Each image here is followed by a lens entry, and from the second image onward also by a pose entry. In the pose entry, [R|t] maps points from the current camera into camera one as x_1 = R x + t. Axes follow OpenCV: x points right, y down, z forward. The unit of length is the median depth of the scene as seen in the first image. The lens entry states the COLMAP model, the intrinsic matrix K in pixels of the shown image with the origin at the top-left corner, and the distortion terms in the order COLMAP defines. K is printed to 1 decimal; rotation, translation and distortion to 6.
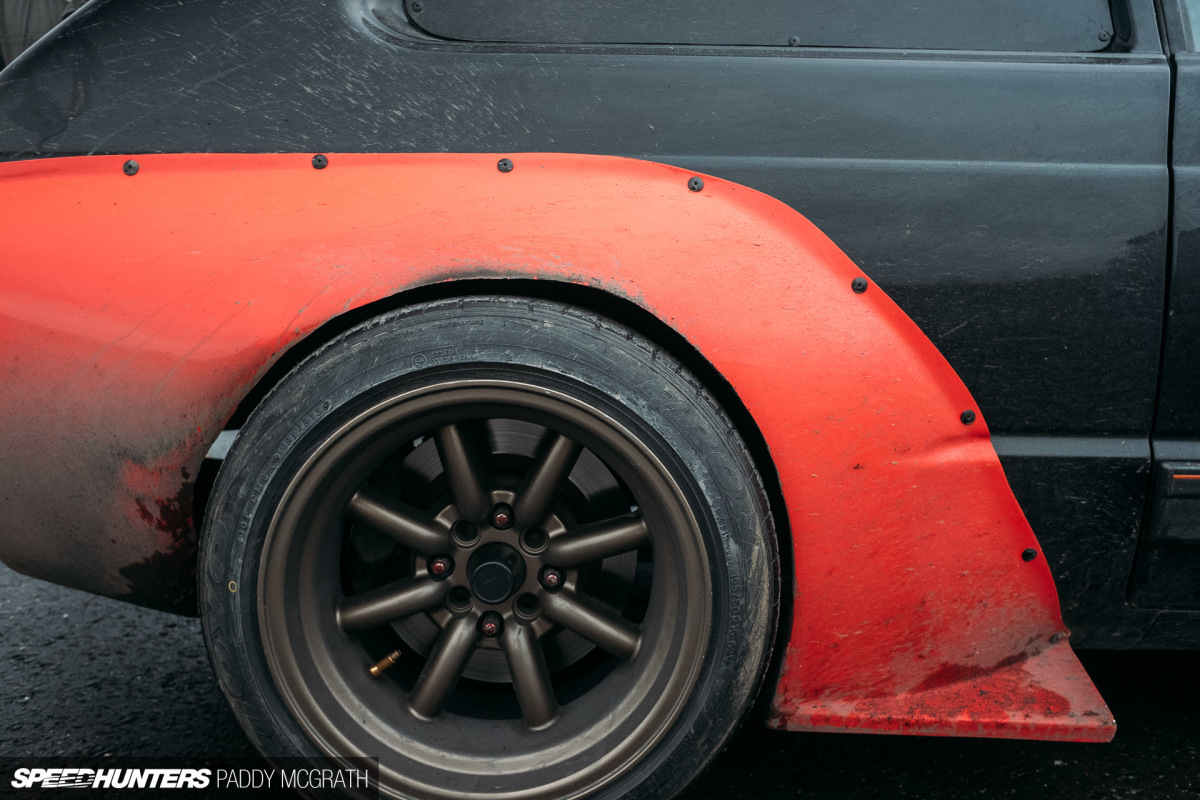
lens RADIAL K [[1040.3, 0, 599.9], [0, 1040.3, 401.2], [0, 0, 1]] dist [-0.003903, -0.011385]
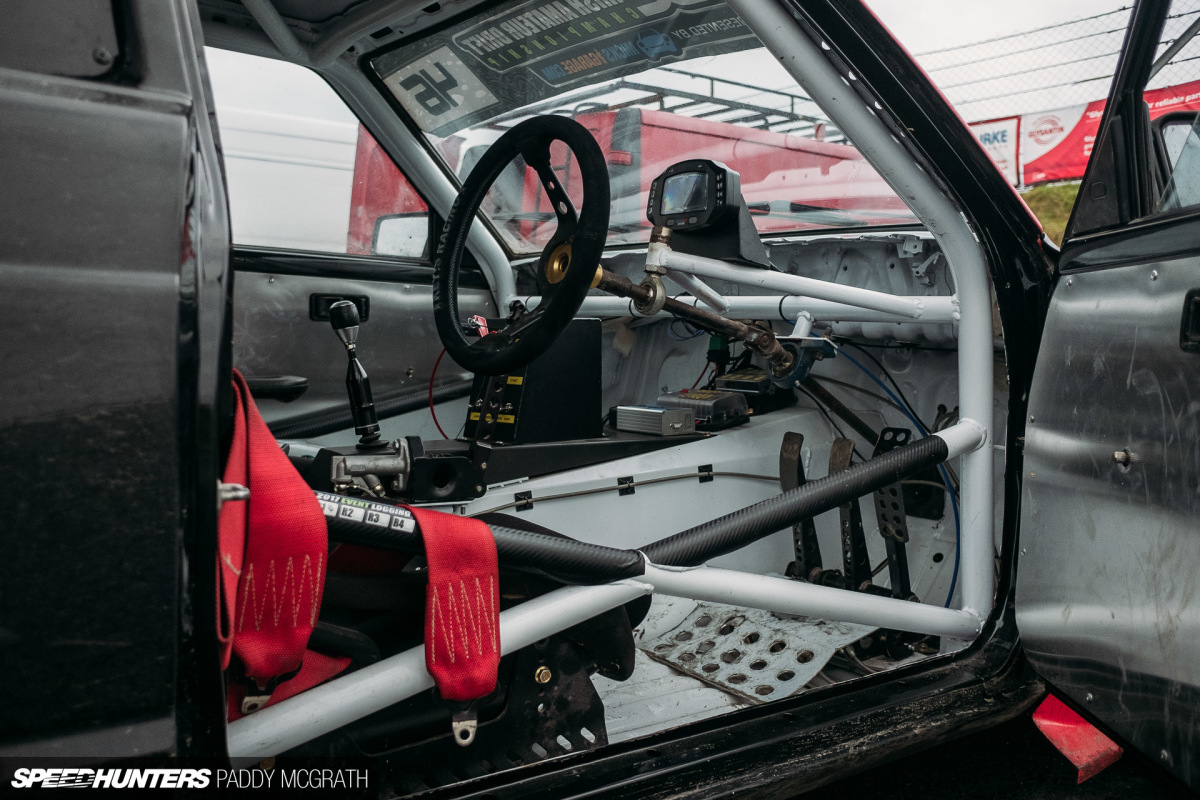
lens RADIAL K [[1040.3, 0, 600.4], [0, 1040.3, 398.1], [0, 0, 1]] dist [-0.003903, -0.011385]
pose [[0.819108, -0.022567, 0.573195, 0.398121], [0.041407, 0.998945, -0.019844, -0.132075], [-0.572143, 0.039989, 0.819179, 0.355988]]
